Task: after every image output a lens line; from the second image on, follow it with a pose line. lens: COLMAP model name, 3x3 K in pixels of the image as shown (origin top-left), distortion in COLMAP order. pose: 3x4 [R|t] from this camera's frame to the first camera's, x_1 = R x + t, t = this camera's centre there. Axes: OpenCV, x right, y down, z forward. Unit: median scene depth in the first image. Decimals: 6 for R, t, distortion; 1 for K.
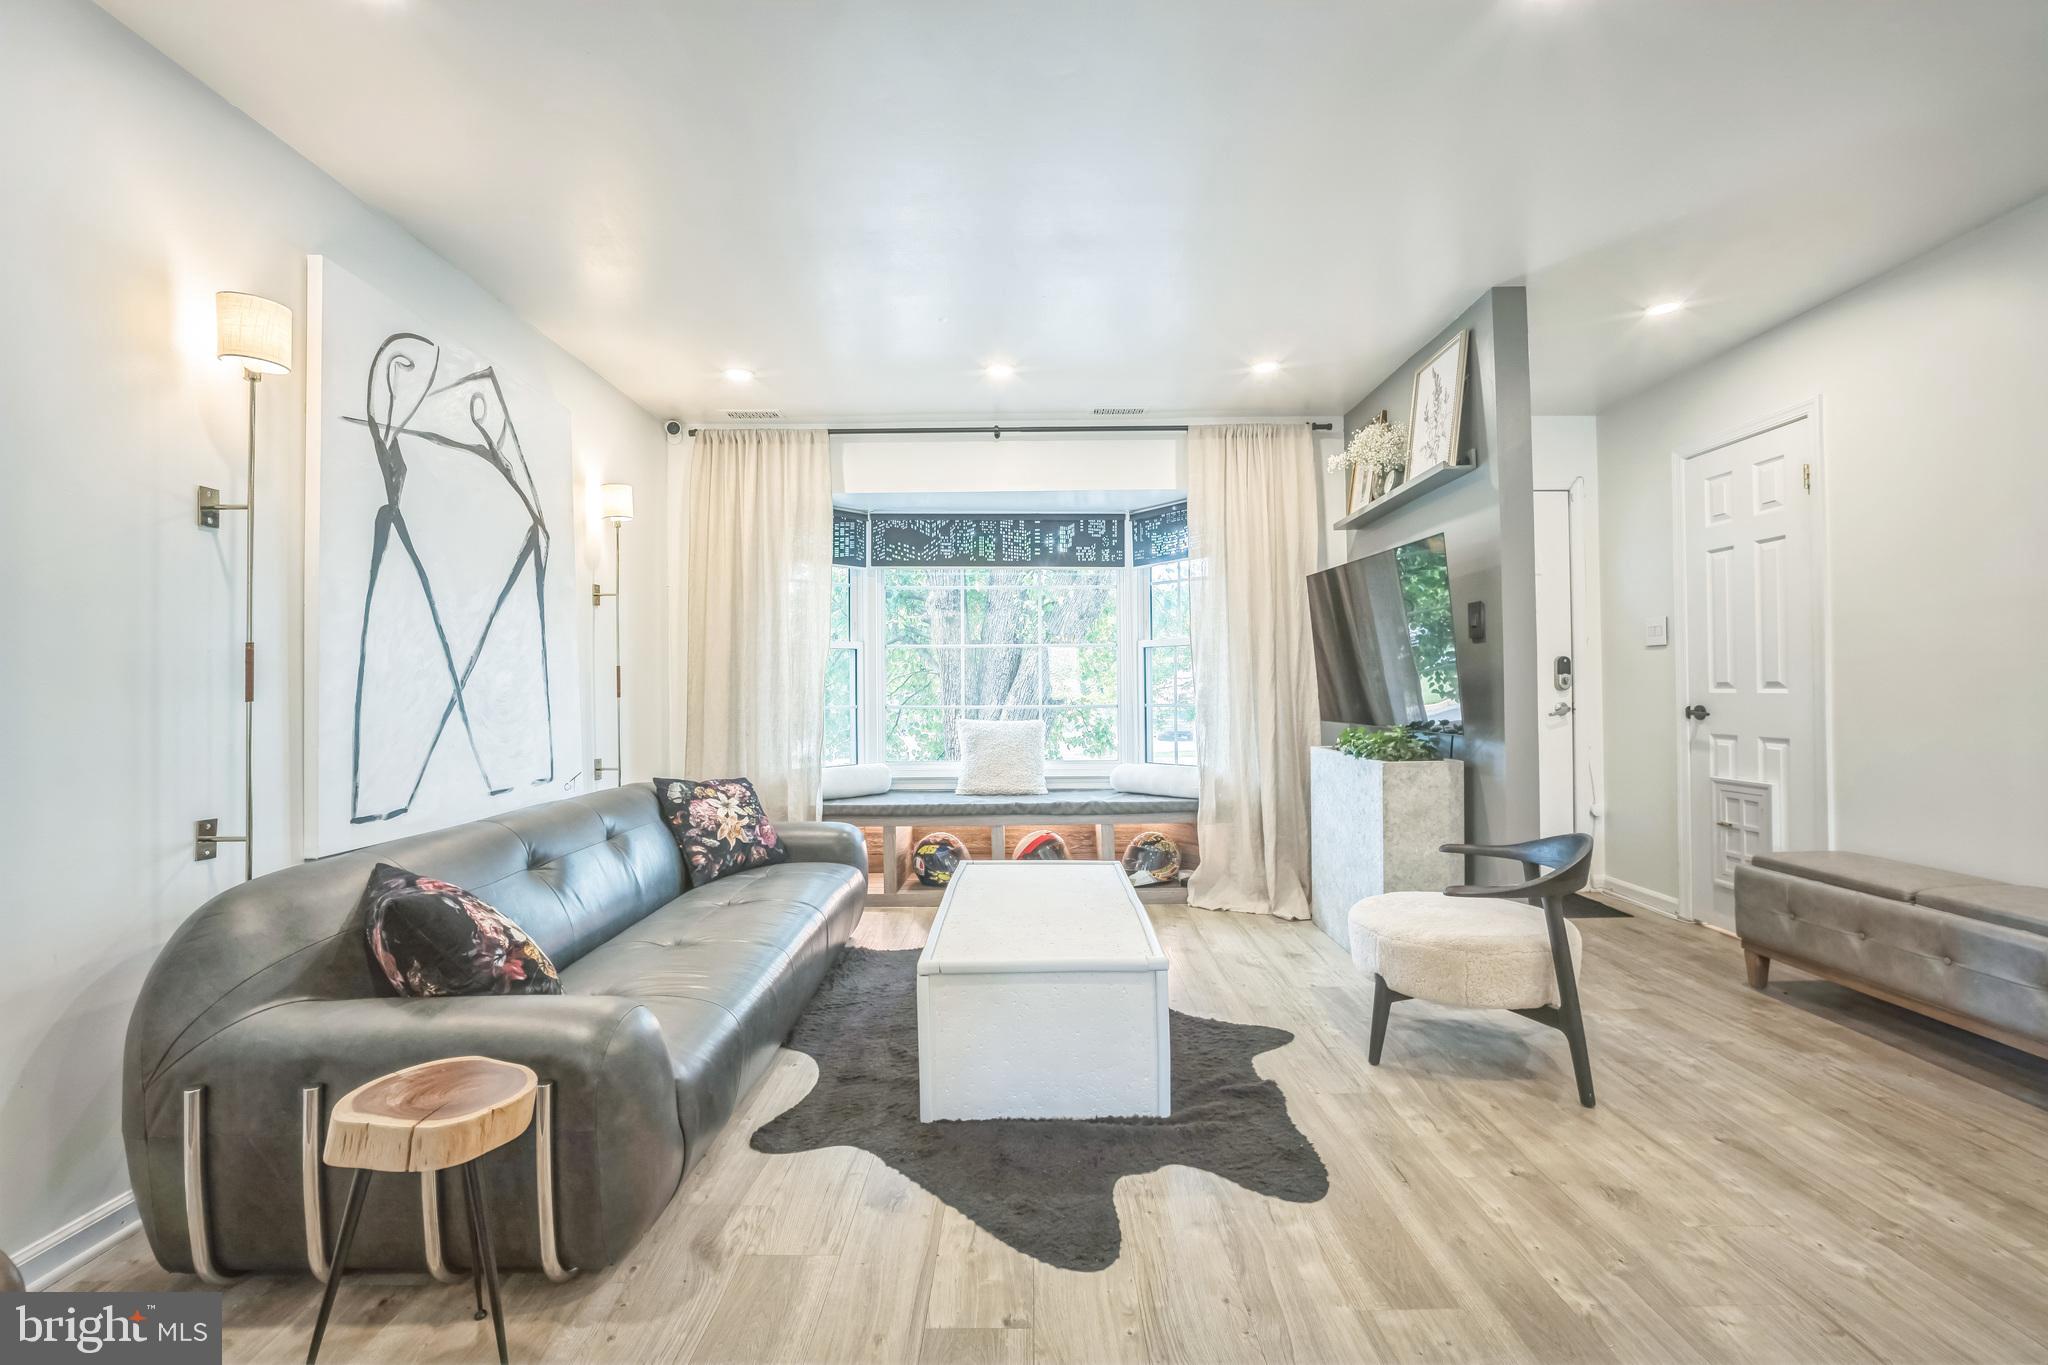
lens RADIAL K [[866.7, 0, 1025.8], [0, 866.7, 676.5], [0, 0, 1]] dist [-0.032418, 0.010323]
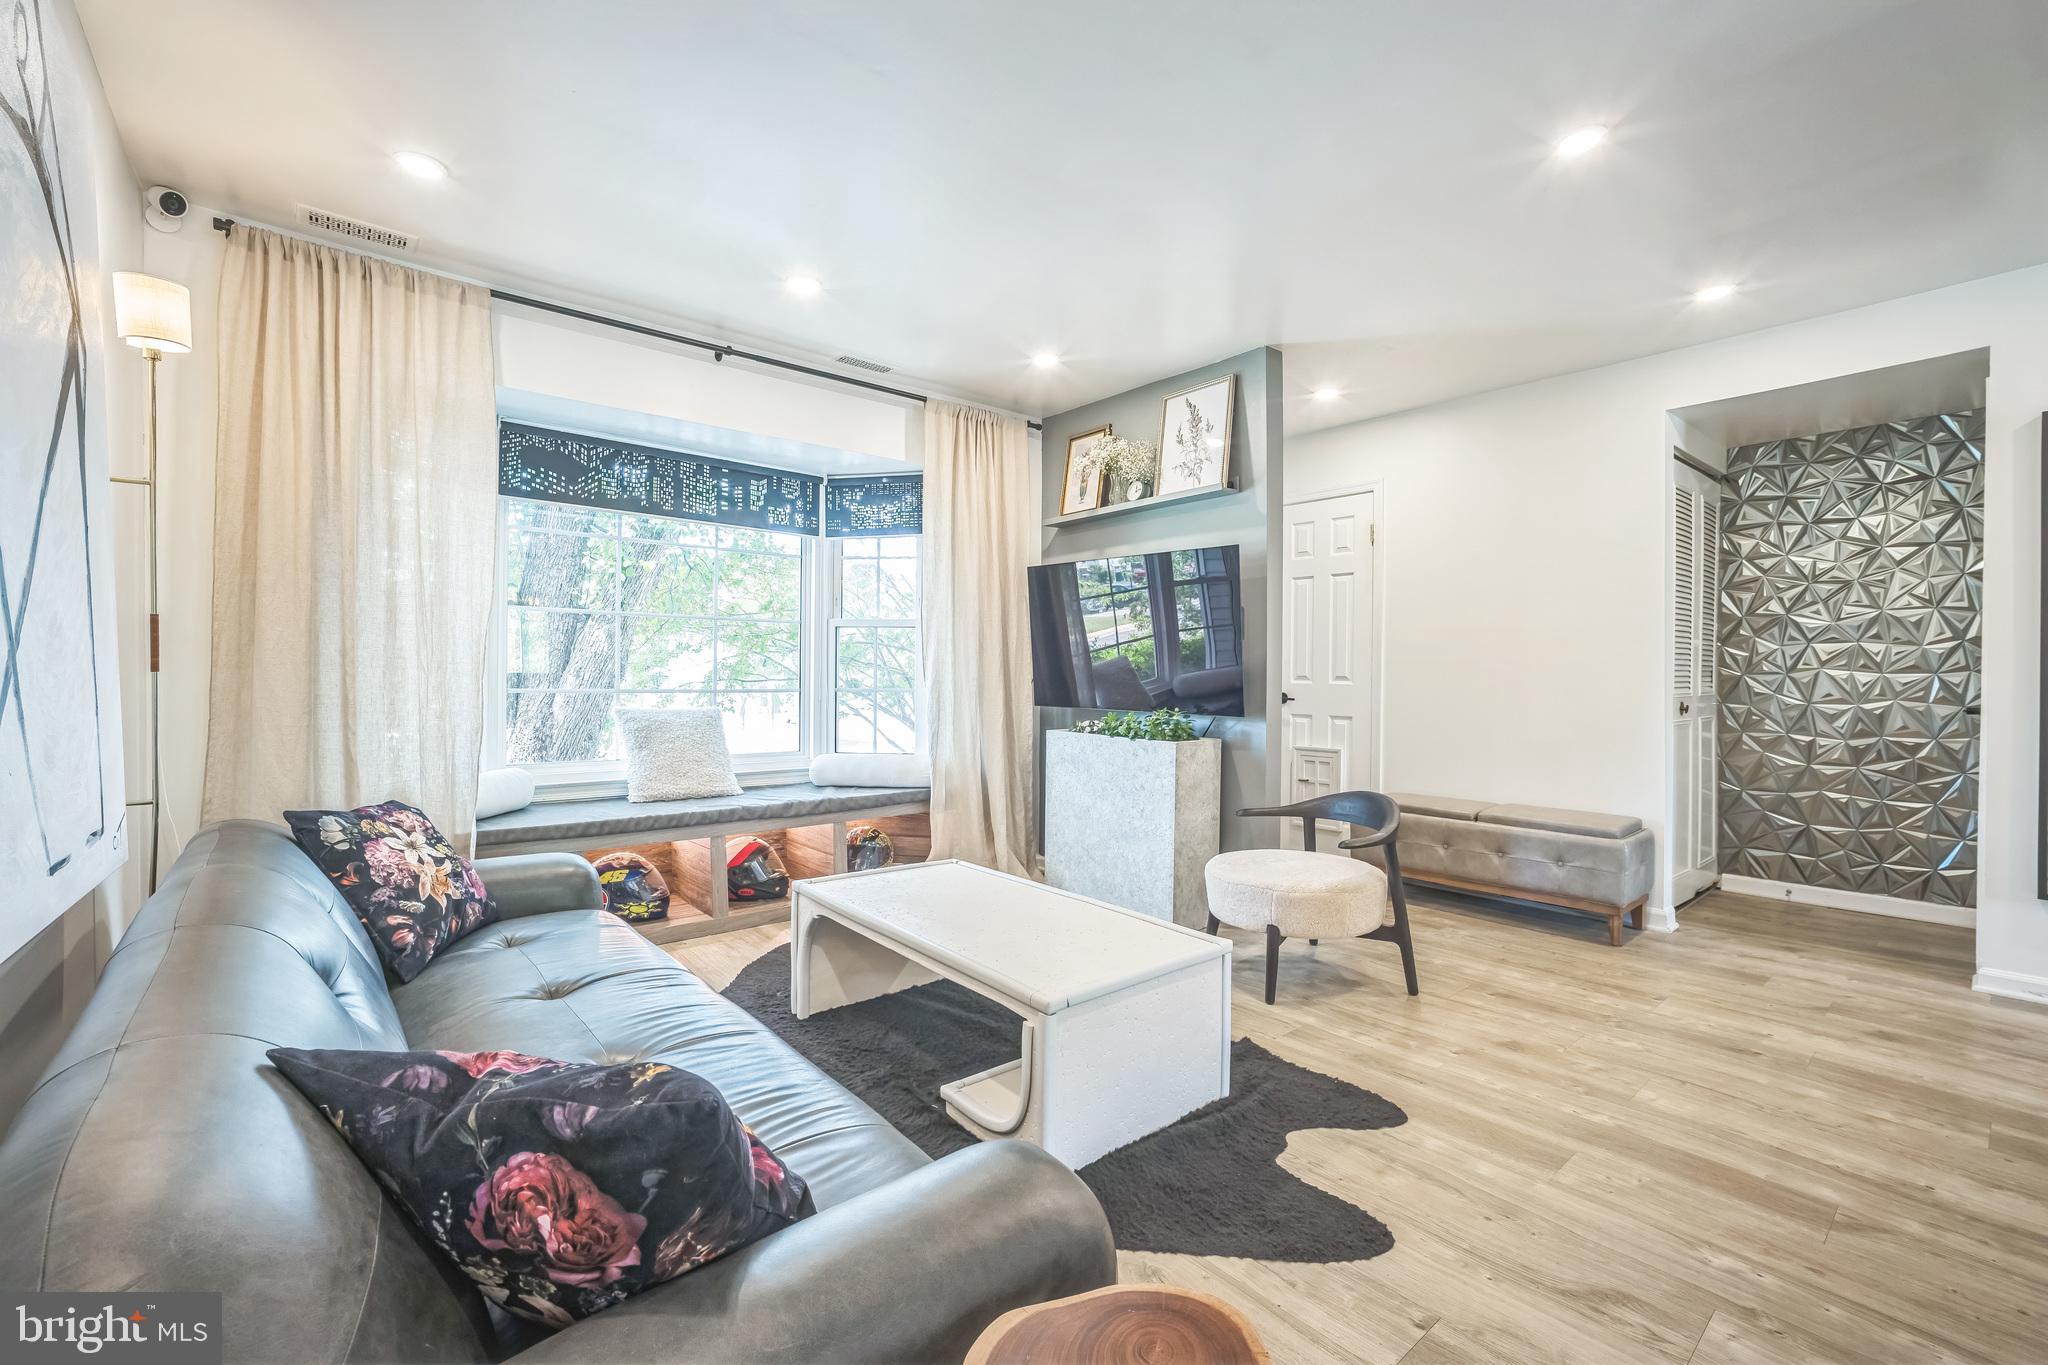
lens RADIAL K [[866.7, 0, 1030.2], [0, 866.7, 678.9], [0, 0, 1]] dist [-0.032418, 0.010323]
pose [[0.762201, 0.013191, 0.647206, -0.345966], [-0.025592, 0.999625, 0.009766, 0.008191], [-0.646834, -0.024007, 0.762253, 0.197484]]
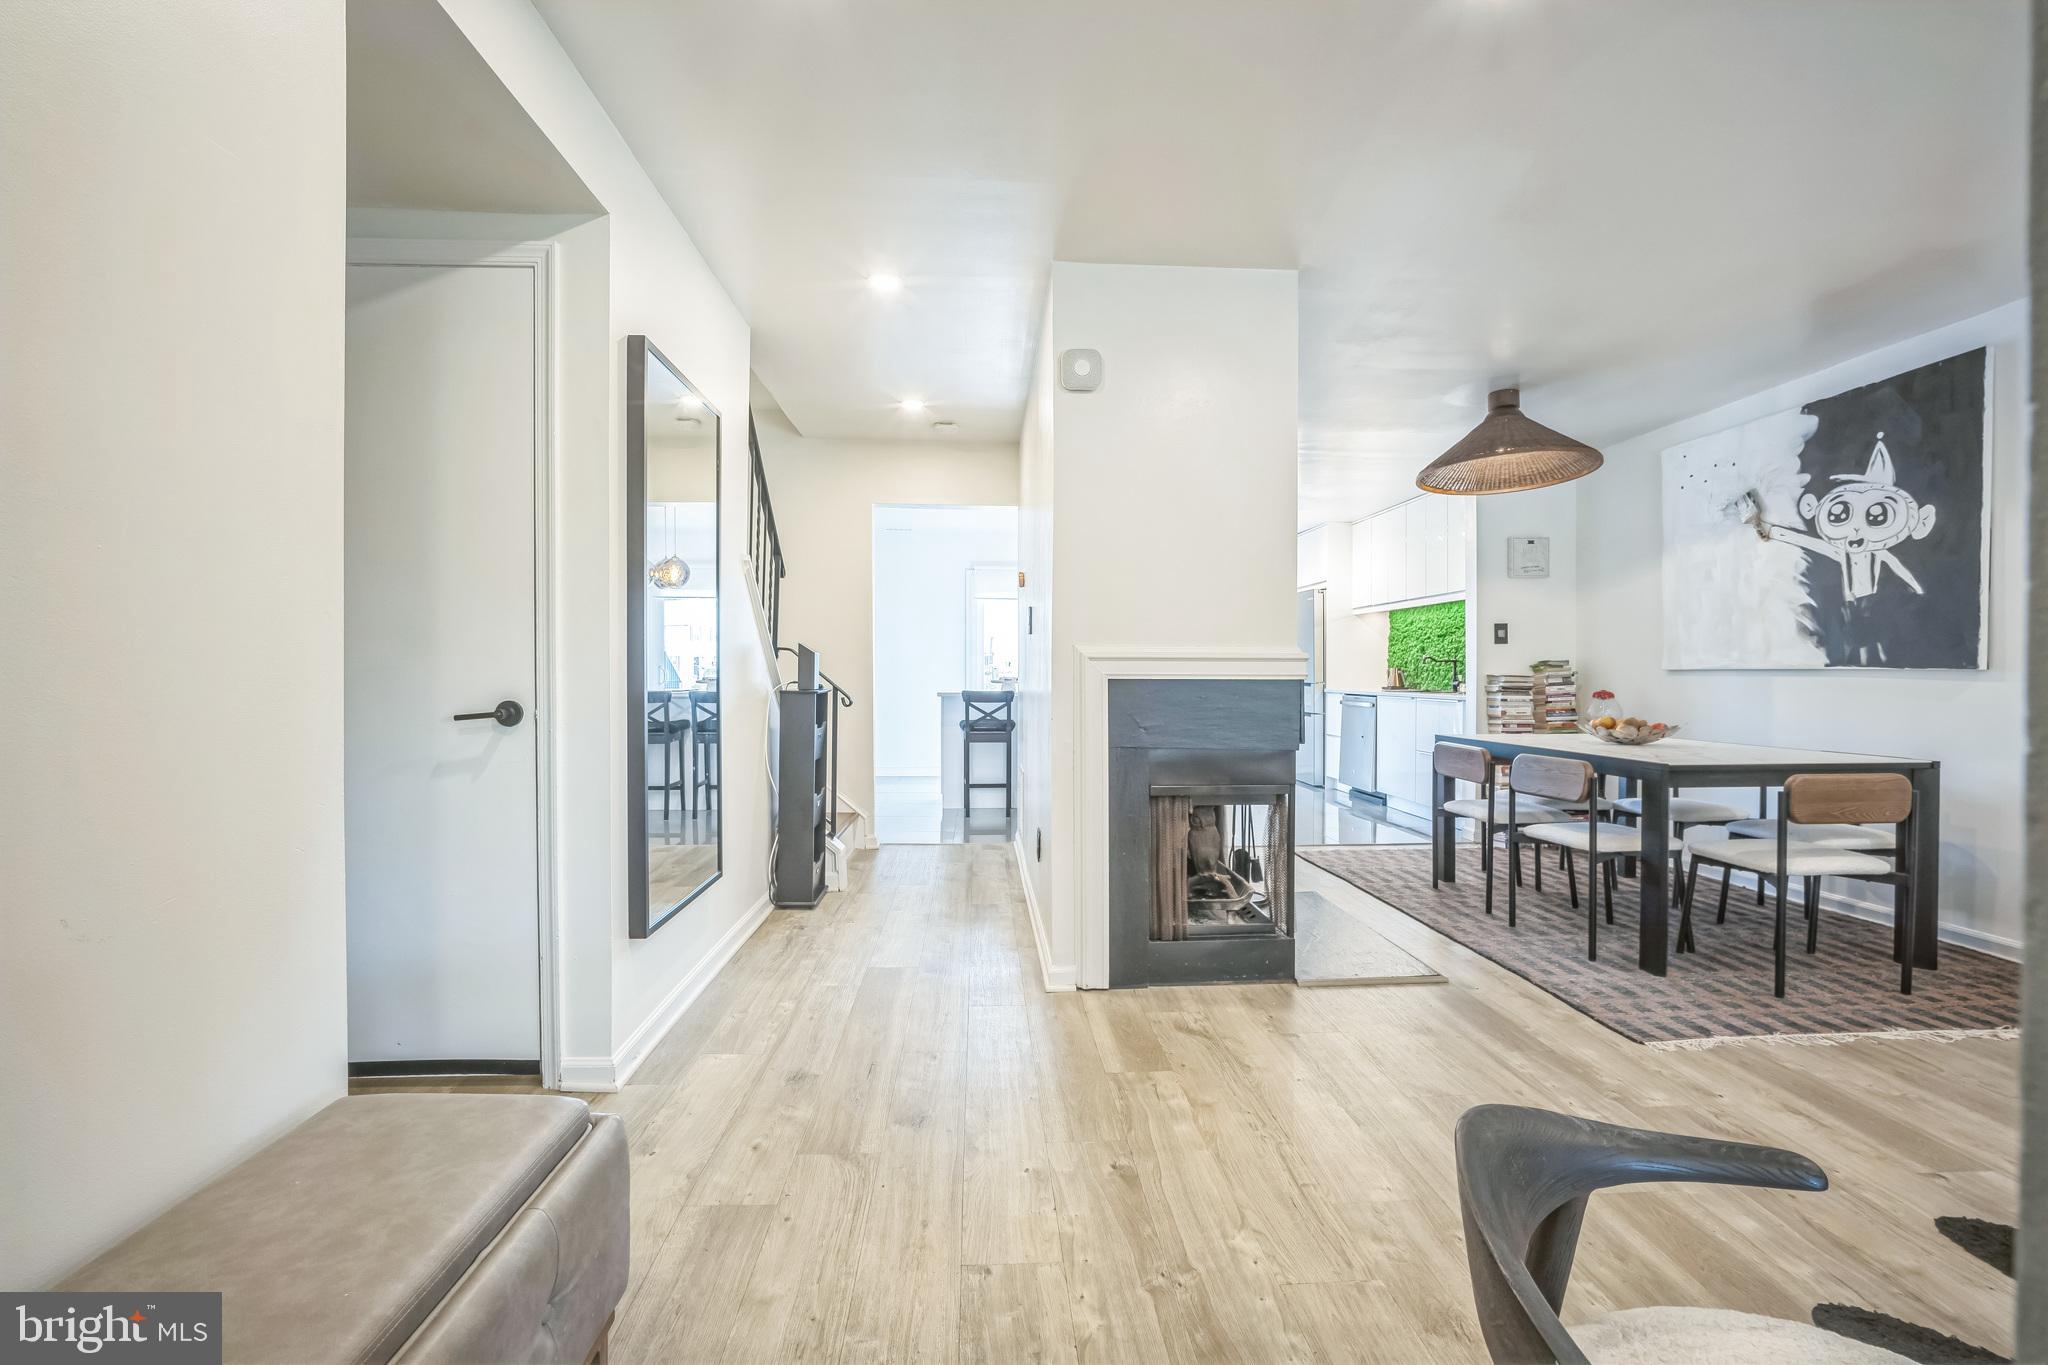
lens RADIAL K [[866.7, 0, 1022.8], [0, 866.7, 676.7], [0, 0, 1]] dist [-0.032418, 0.010323]
pose [[-0.998126, 0.009100, -0.060515, 0.482428], [0.009776, 0.999893, -0.010886, 0.009551], [0.060409, -0.011457, -0.998108, 0.751285]]
